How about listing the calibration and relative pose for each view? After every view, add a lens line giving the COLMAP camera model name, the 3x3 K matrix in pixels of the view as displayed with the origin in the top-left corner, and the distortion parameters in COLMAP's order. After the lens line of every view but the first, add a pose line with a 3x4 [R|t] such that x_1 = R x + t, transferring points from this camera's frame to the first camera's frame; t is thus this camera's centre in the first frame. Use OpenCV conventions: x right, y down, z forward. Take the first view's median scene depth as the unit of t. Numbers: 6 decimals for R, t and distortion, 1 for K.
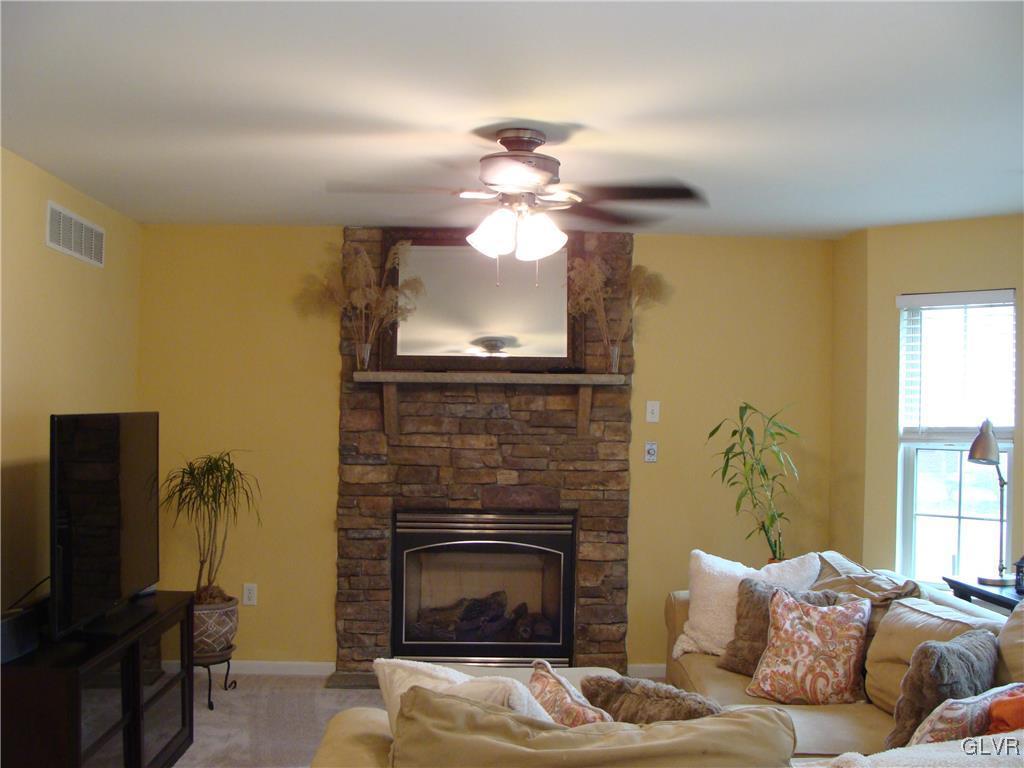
lens RADIAL K [[1156.2, 0, 507.0], [0, 1156.2, 399.4], [0, 0, 1]] dist [-0.145833, 0.000000]
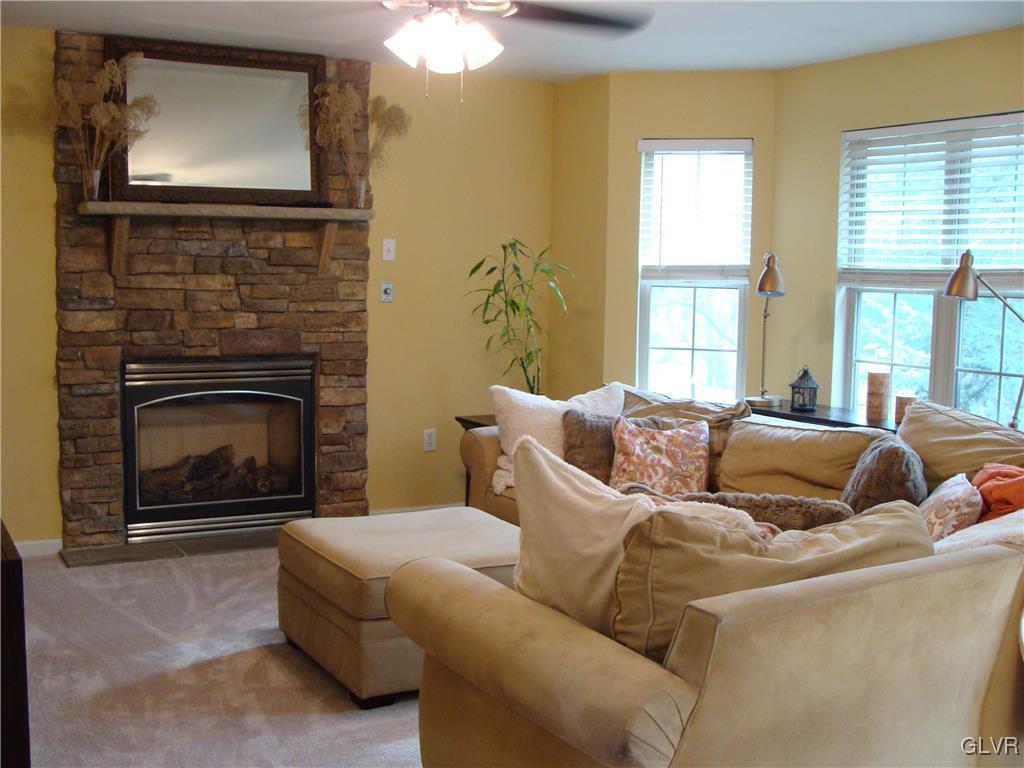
lens RADIAL K [[1156.2, 0, 511.3], [0, 1156.2, 394.7], [0, 0, 1]] dist [-0.145833, 0.000000]
pose [[0.882679, -0.049128, 0.467401, -0.243786], [-0.006759, 0.993091, 0.117148, 0.017700], [-0.469928, -0.106563, 0.876249, 0.095524]]
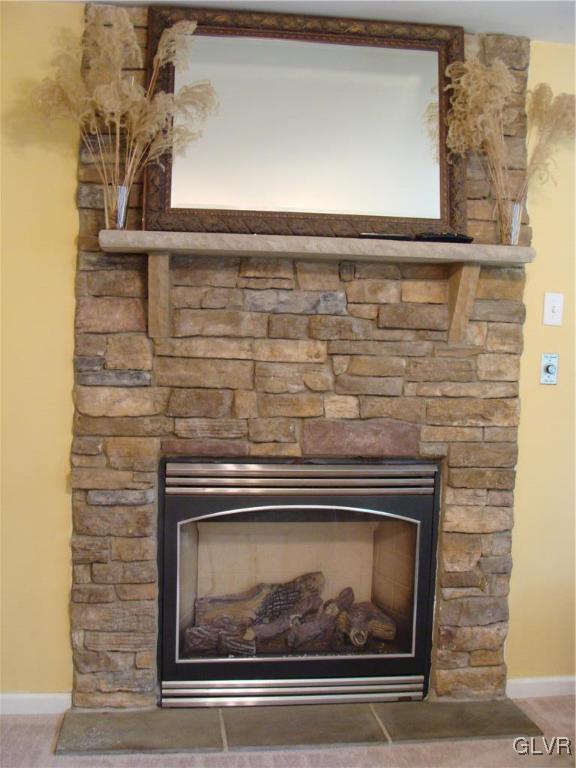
lens RADIAL K [[867.2, 0, 279.6], [0, 867.2, 384.9], [0, 0, 1]] dist [-0.145833, 0.000000]
pose [[0.995683, 0.006303, 0.092601, -0.078303], [-0.012641, 0.997604, 0.068016, 0.023135], [-0.091951, -0.068893, 0.993377, 0.530083]]
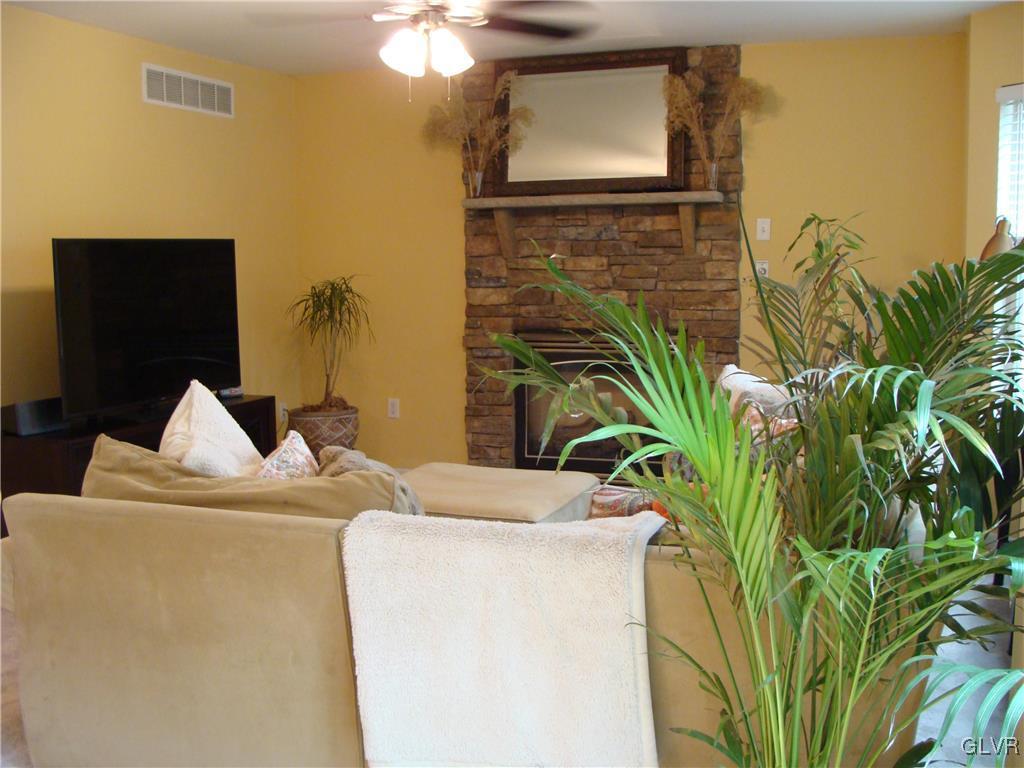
lens RADIAL K [[1156.2, 0, 534.4], [0, 1156.2, 384.9], [0, 0, 1]] dist [-0.145833, 0.000000]
pose [[0.927820, 0.016407, -0.372668, 0.313730], [0.025930, 0.993779, 0.108309, 0.031789], [0.372126, -0.110154, 0.921622, 0.028570]]
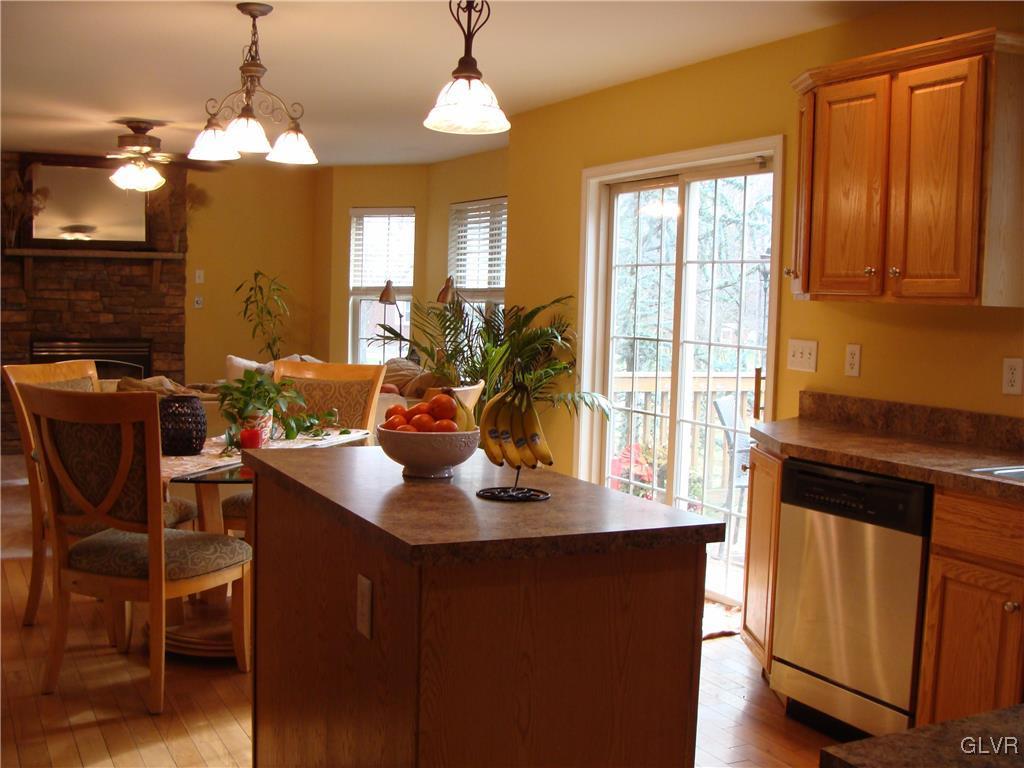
lens RADIAL K [[1156.2, 0, 522.6], [0, 1156.2, 423.0], [0, 0, 1]] dist [-0.145833, 0.000000]
pose [[0.912558, -0.031984, 0.407694, -0.114336], [-0.017492, 0.992972, 0.117053, 0.019442], [-0.408572, -0.113949, 0.905585, -0.623535]]
